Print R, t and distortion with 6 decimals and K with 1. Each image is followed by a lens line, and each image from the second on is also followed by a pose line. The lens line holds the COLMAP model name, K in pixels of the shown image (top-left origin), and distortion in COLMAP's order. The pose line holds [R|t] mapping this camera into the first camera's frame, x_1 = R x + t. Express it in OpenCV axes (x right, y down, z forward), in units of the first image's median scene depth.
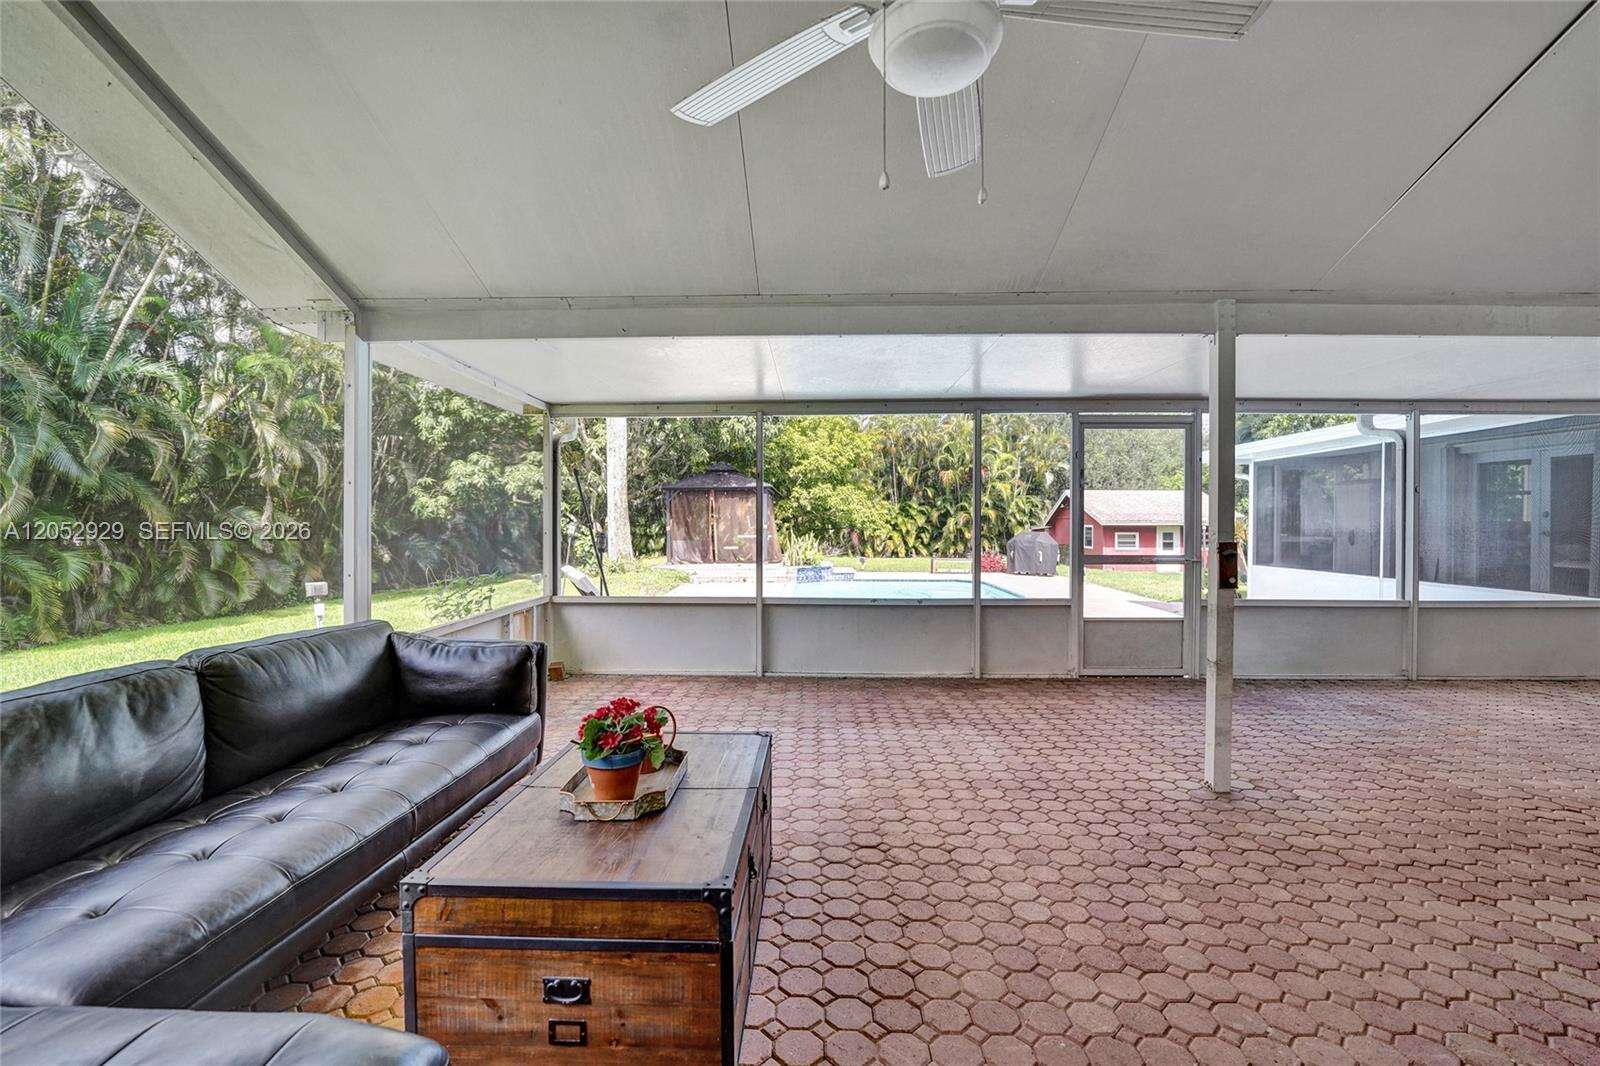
lens RADIAL K [[671.6, 0, 796.9], [0, 671.6, 527.7], [0, 0, 1]] dist [-0.025159, 0.000148]
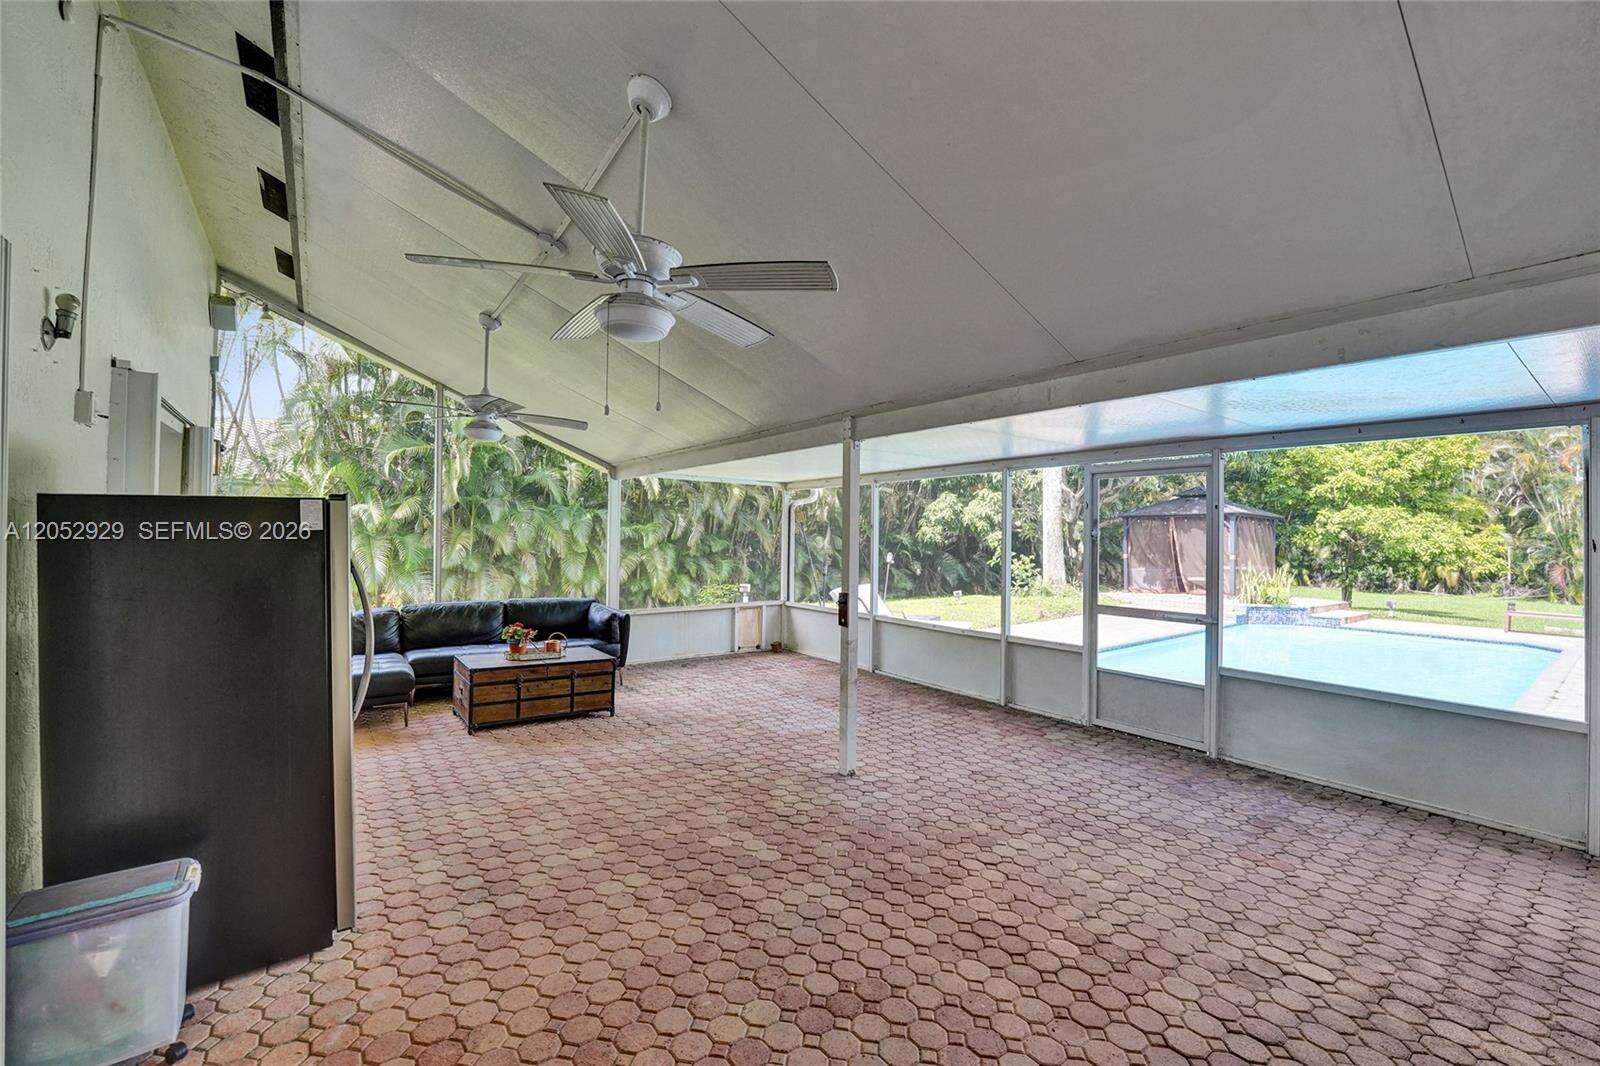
lens RADIAL K [[650.3, 0, 800.0], [0, 650.3, 533.0], [0, 0, 1]] dist [-0.020719, 0.000020]
pose [[0.625538, 0.003194, -0.780187, 0.142626], [-0.018746, 0.999764, -0.010938, -0.007500], [0.779969, 0.021467, 0.625450, 0.006749]]
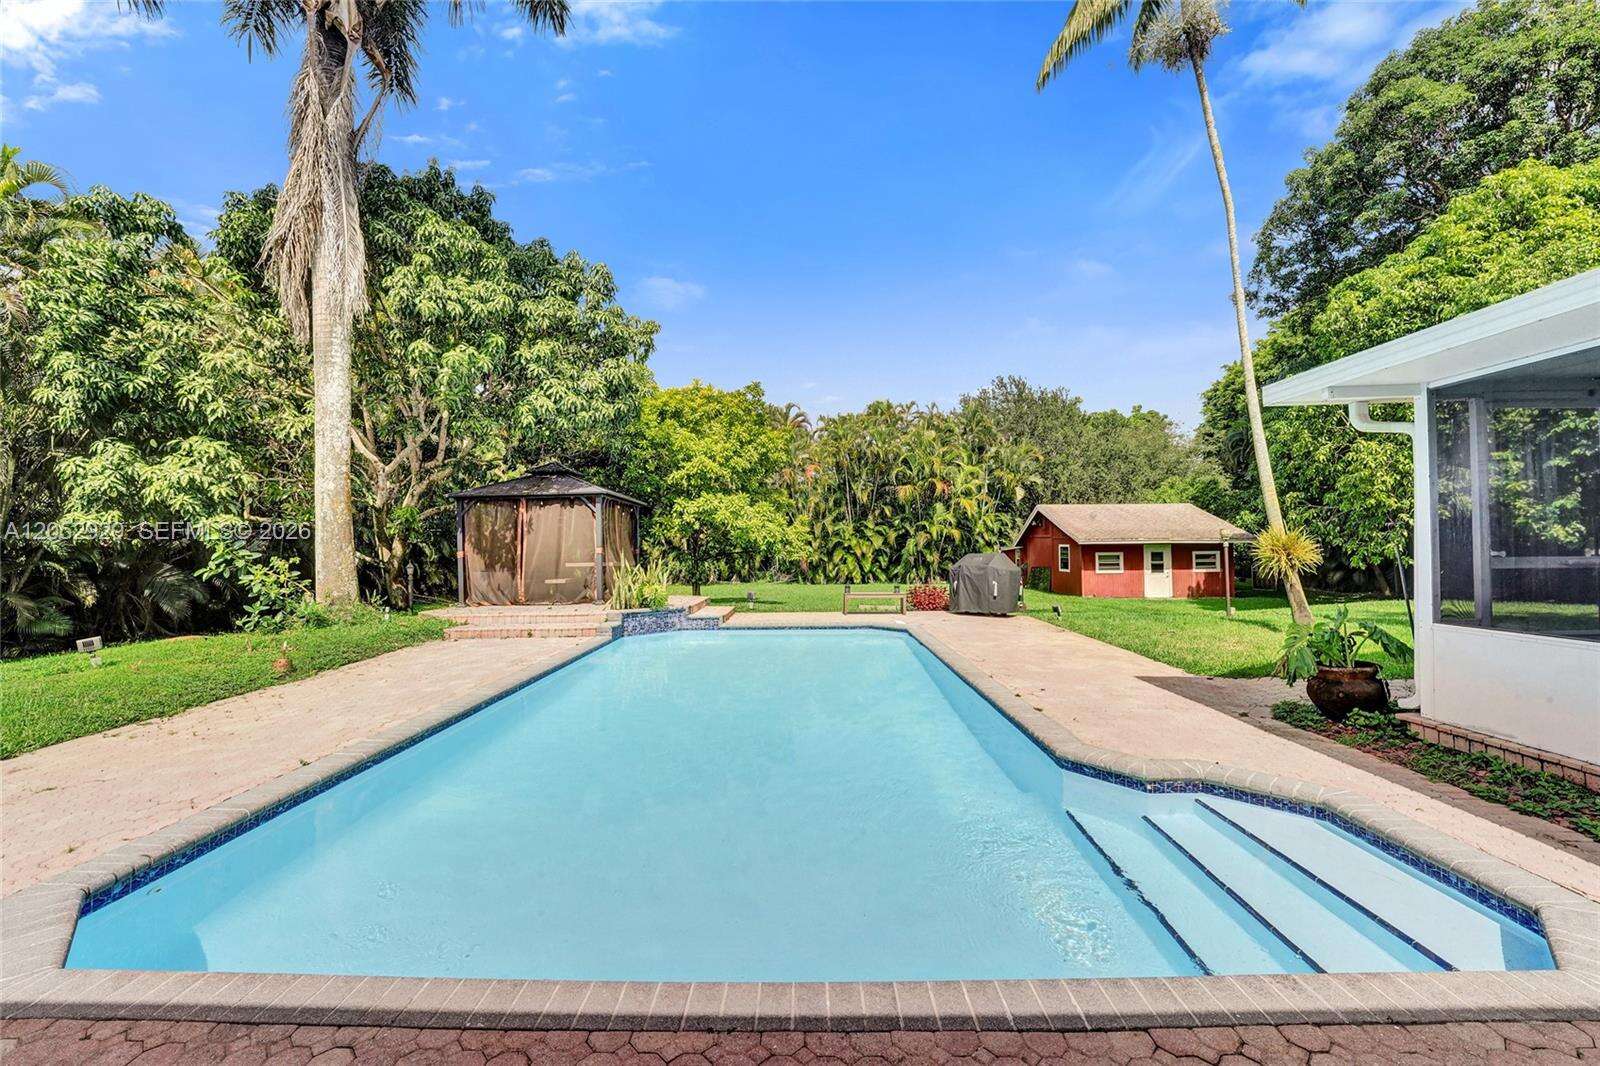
lens RADIAL K [[660.1, 0, 793.8], [0, 660.1, 536.4], [0, 0, 1]] dist [-0.019111, 0.000625]
pose [[0.999721, -0.011403, 0.020694, 0.076158], [0.011886, 0.999657, -0.023345, 0.001203], [-0.020421, 0.023584, 0.999513, 0.171516]]
